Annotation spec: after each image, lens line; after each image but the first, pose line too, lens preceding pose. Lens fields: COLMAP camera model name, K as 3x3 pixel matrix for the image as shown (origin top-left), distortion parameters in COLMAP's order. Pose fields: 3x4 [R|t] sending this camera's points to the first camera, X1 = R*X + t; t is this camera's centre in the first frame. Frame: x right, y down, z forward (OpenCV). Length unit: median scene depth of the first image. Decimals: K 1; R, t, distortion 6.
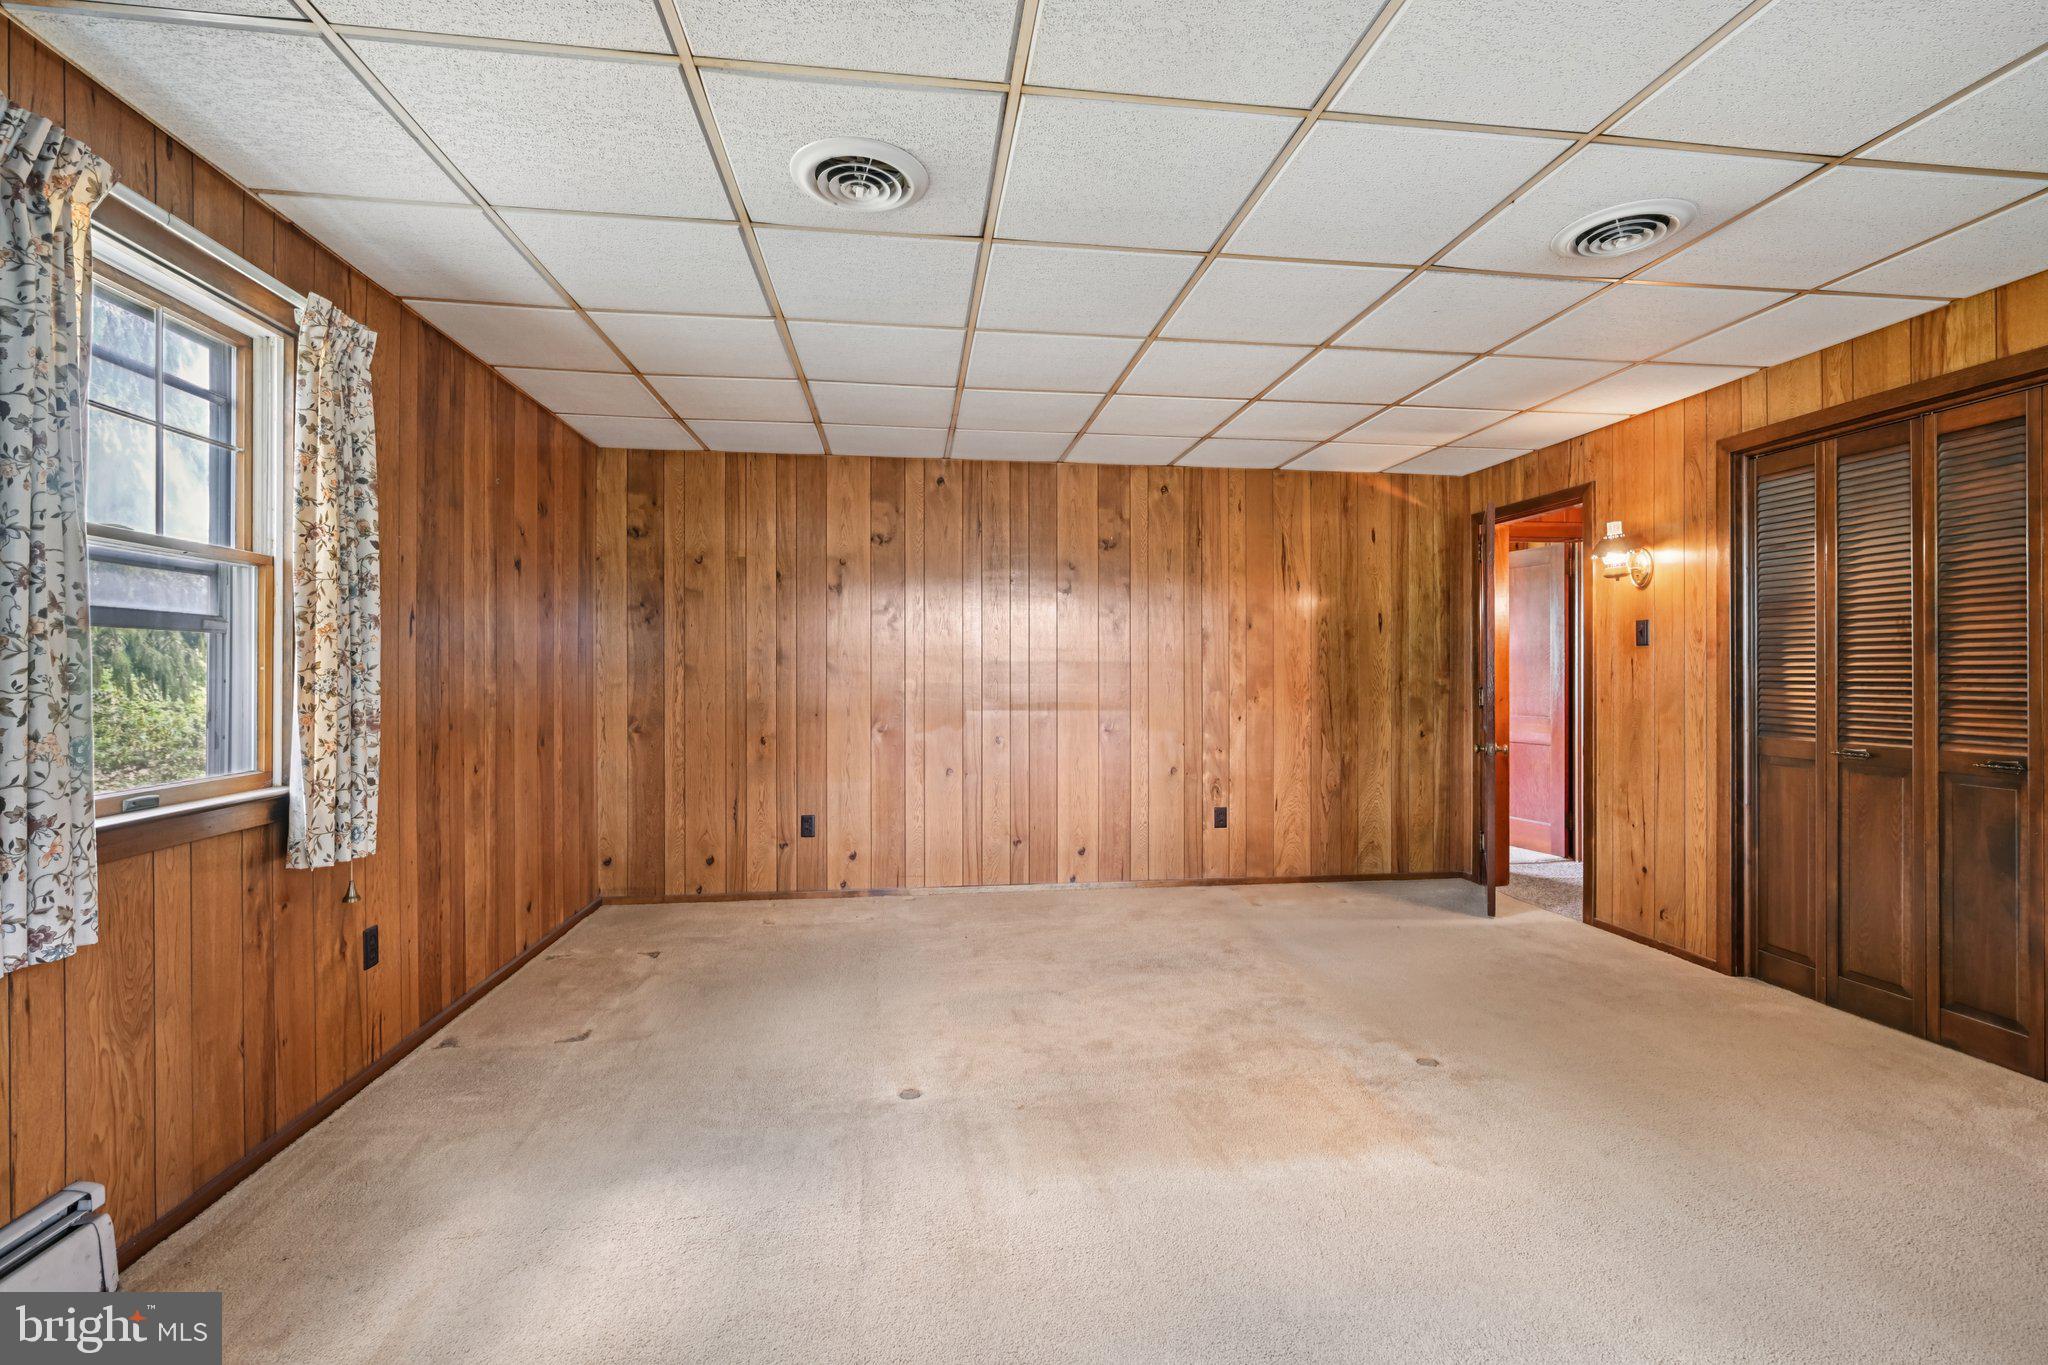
lens RADIAL K [[899.1, 0, 1014.5], [0, 899.1, 676.5], [0, 0, 1]] dist [-0.000006, 0.000481]
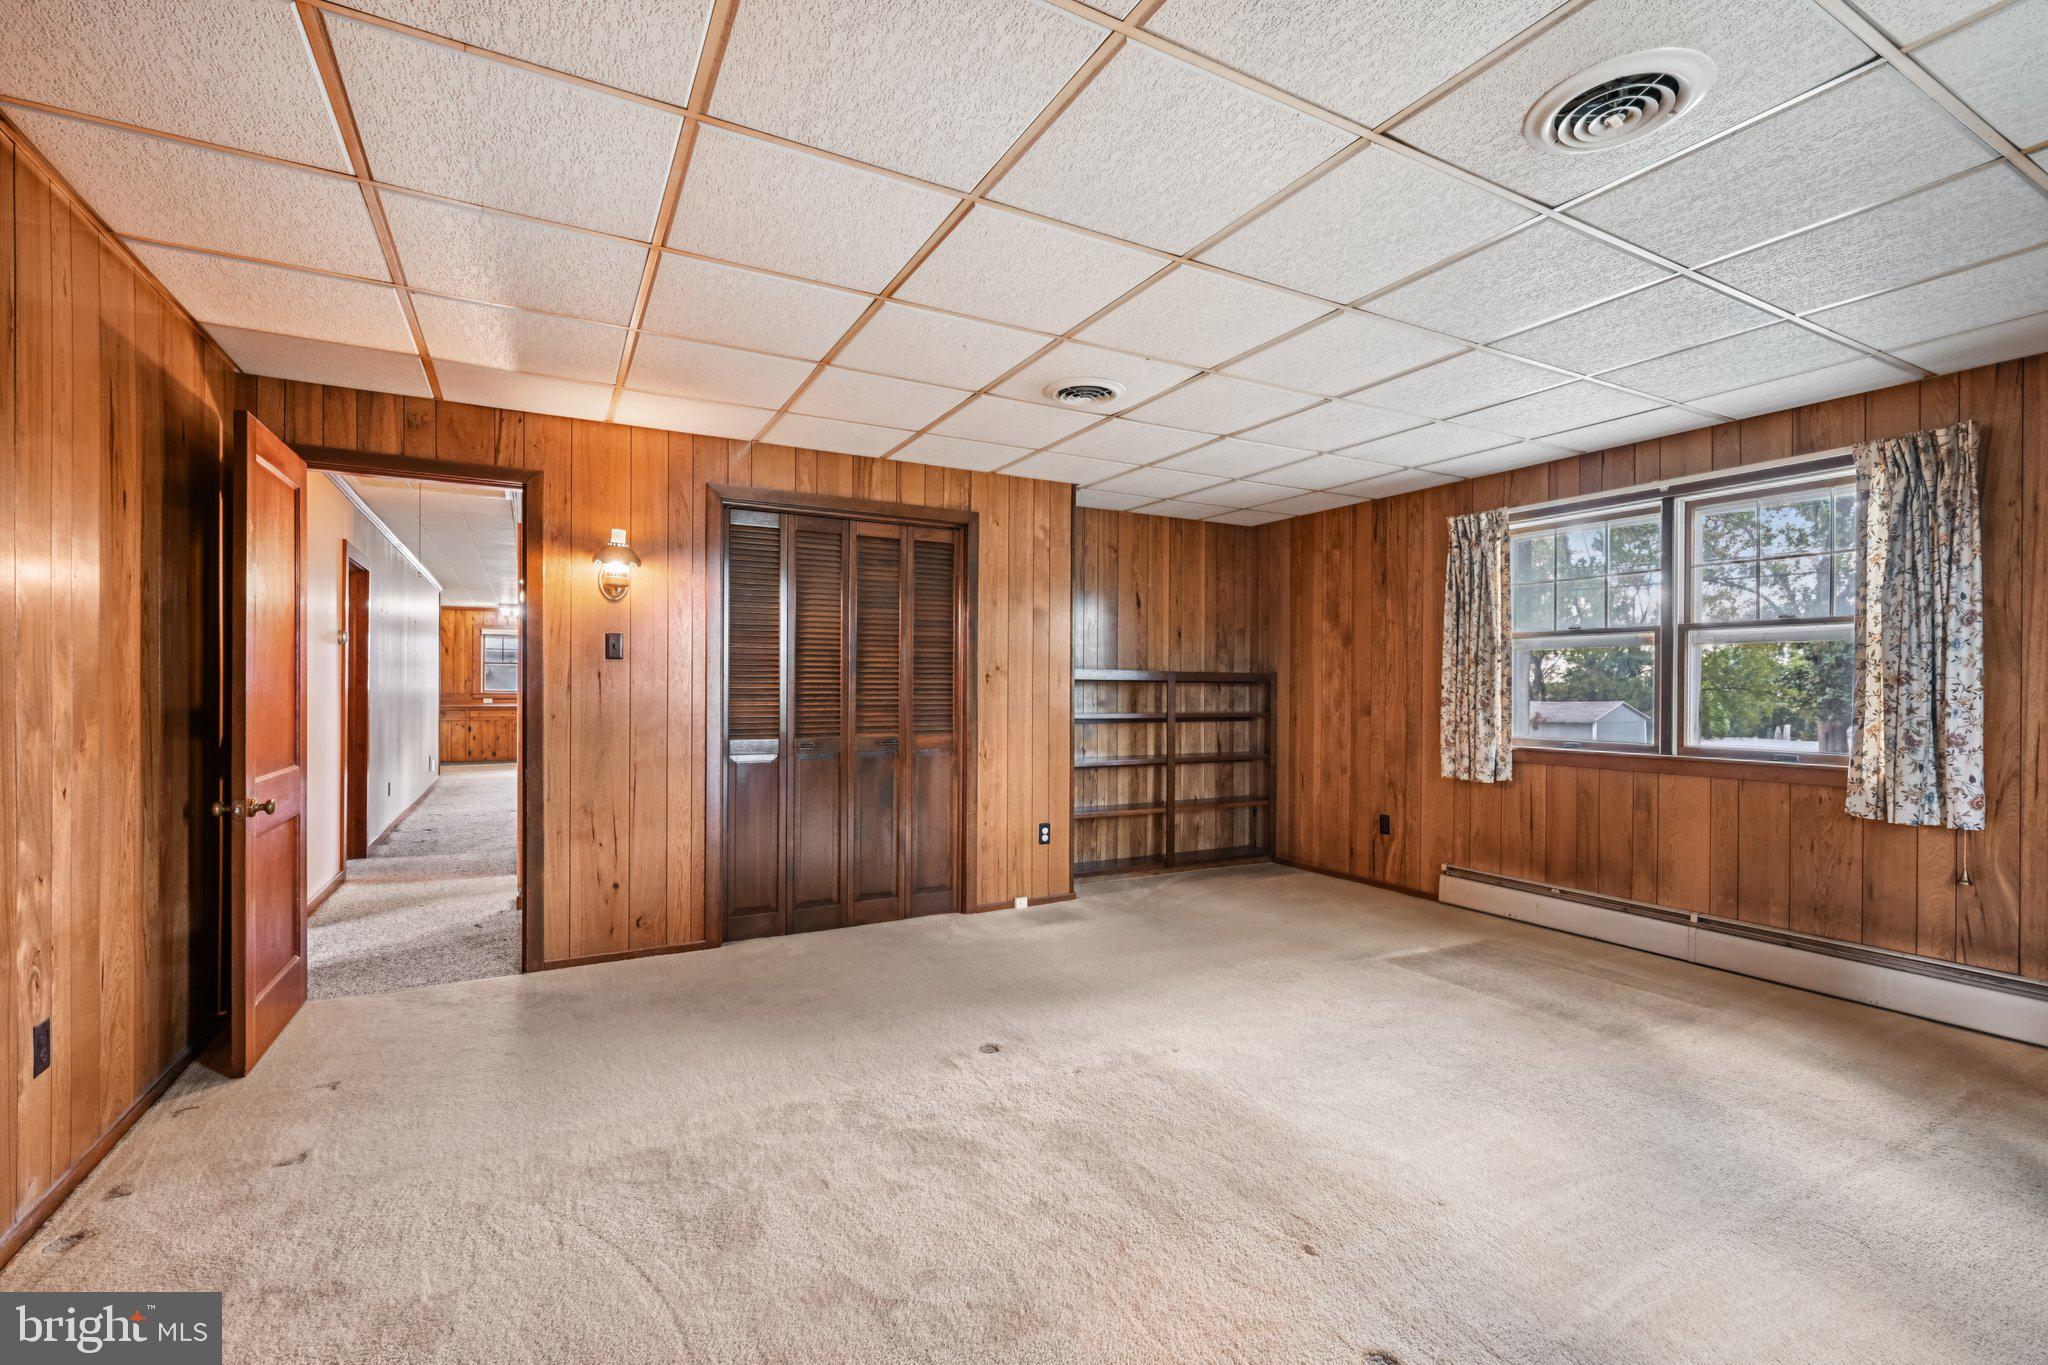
lens RADIAL K [[899.1, 0, 1031.3], [0, 899.1, 688.9], [0, 0, 1]] dist [-0.000006, 0.000481]
pose [[-0.378022, -0.002146, 0.925794, -0.480740], [-0.001986, 0.999997, 0.001508, -0.004778], [-0.925795, -0.001269, -0.378025, 1.177146]]
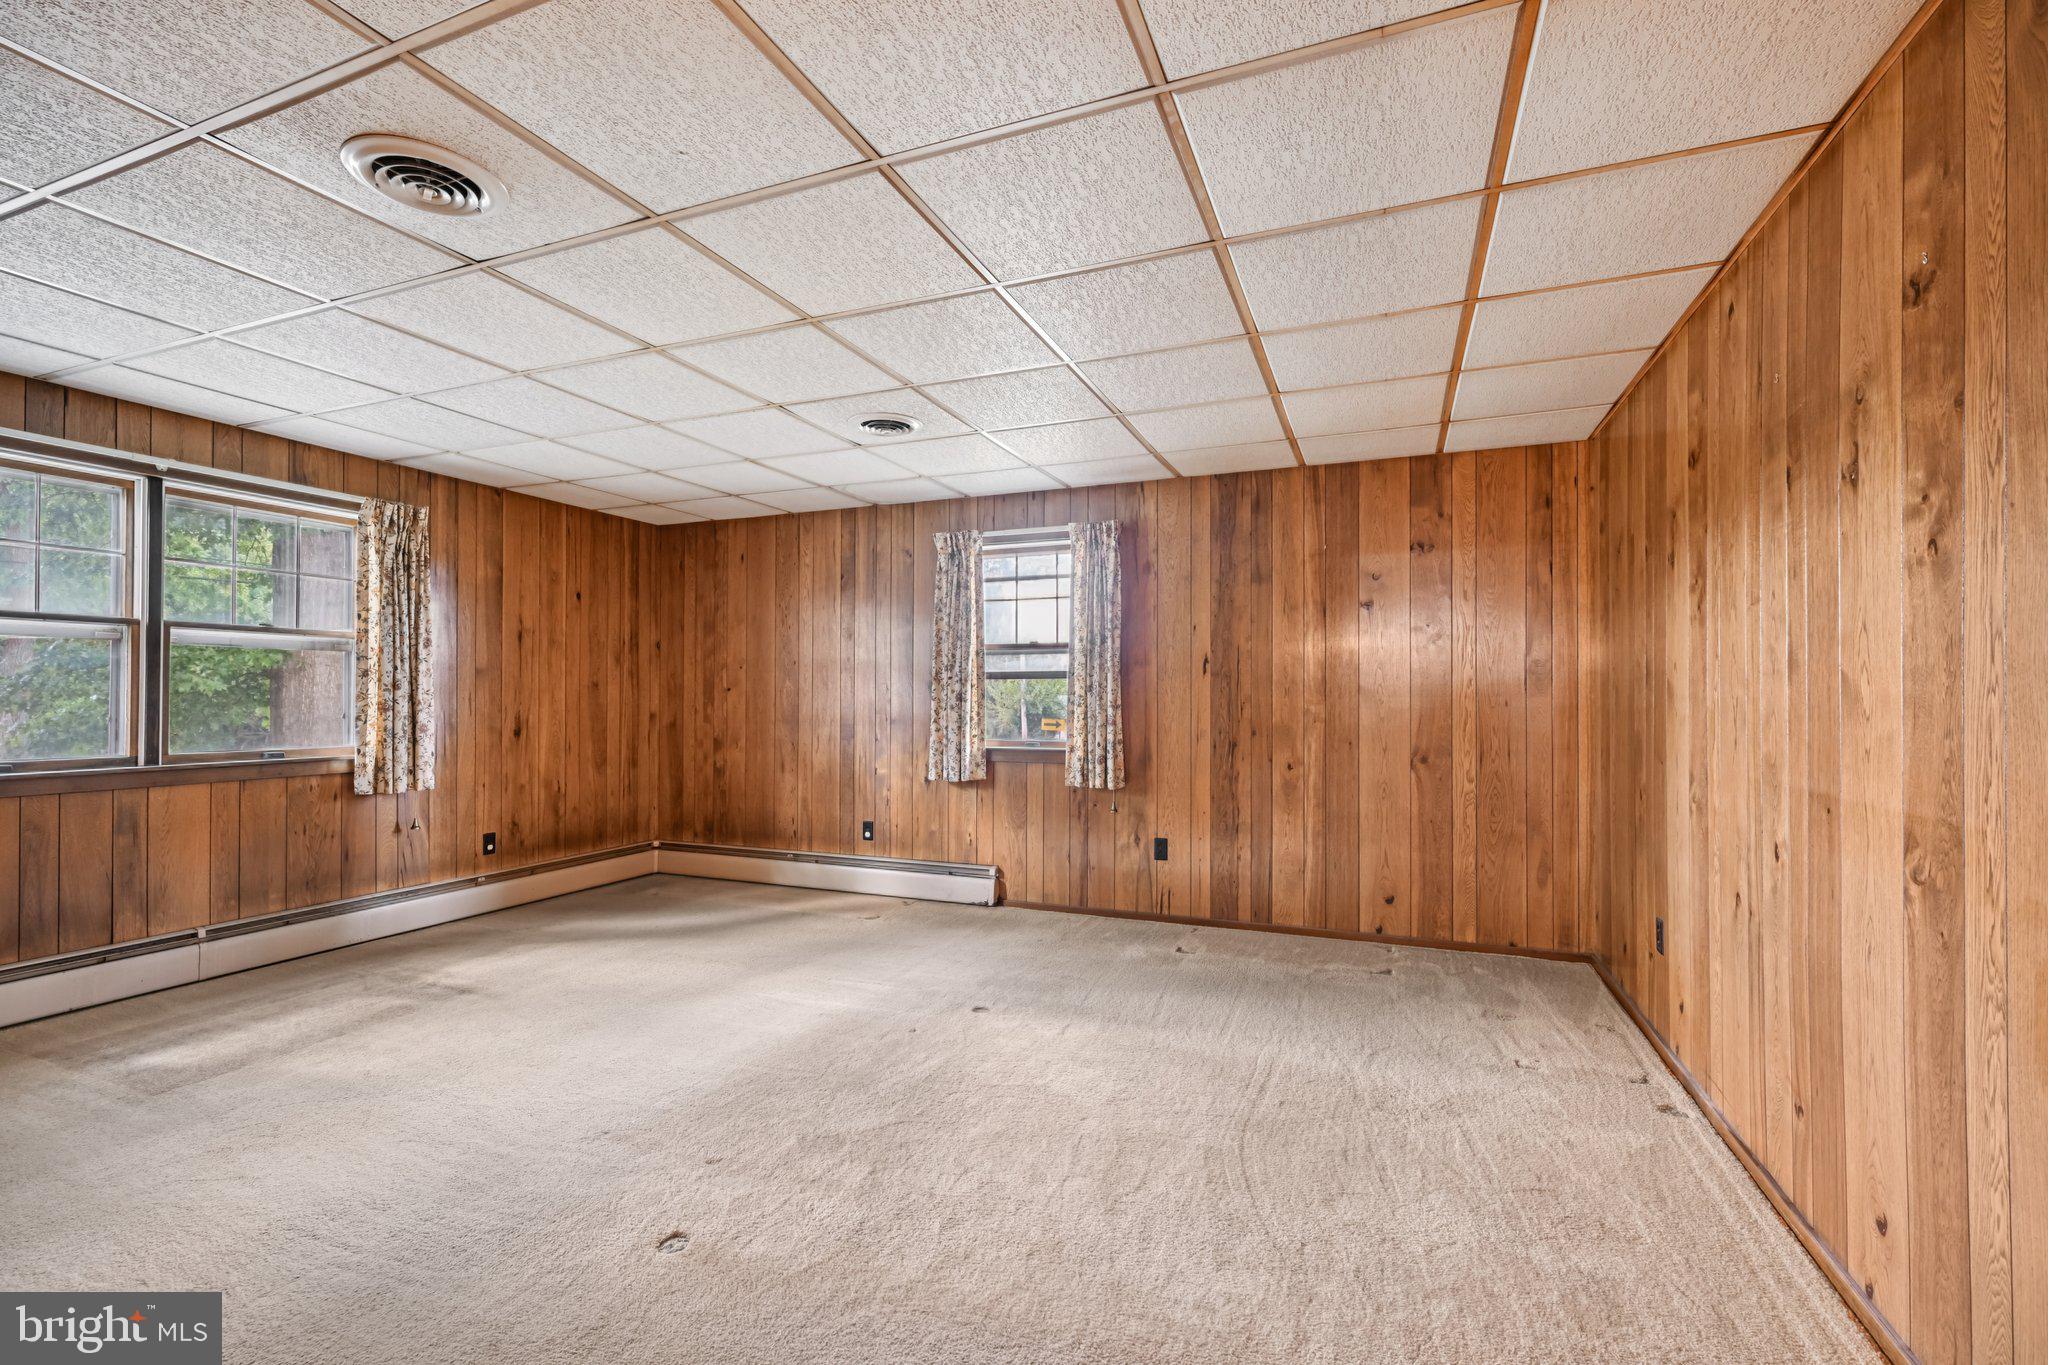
lens RADIAL K [[899.1, 0, 1025.2], [0, 899.1, 690.3], [0, 0, 1]] dist [-0.000006, 0.000481]
pose [[-0.483505, -0.006547, -0.875317, 0.831442], [-0.004241, 0.999978, -0.005136, -0.005219], [0.875331, 0.001229, -0.483523, 1.372970]]
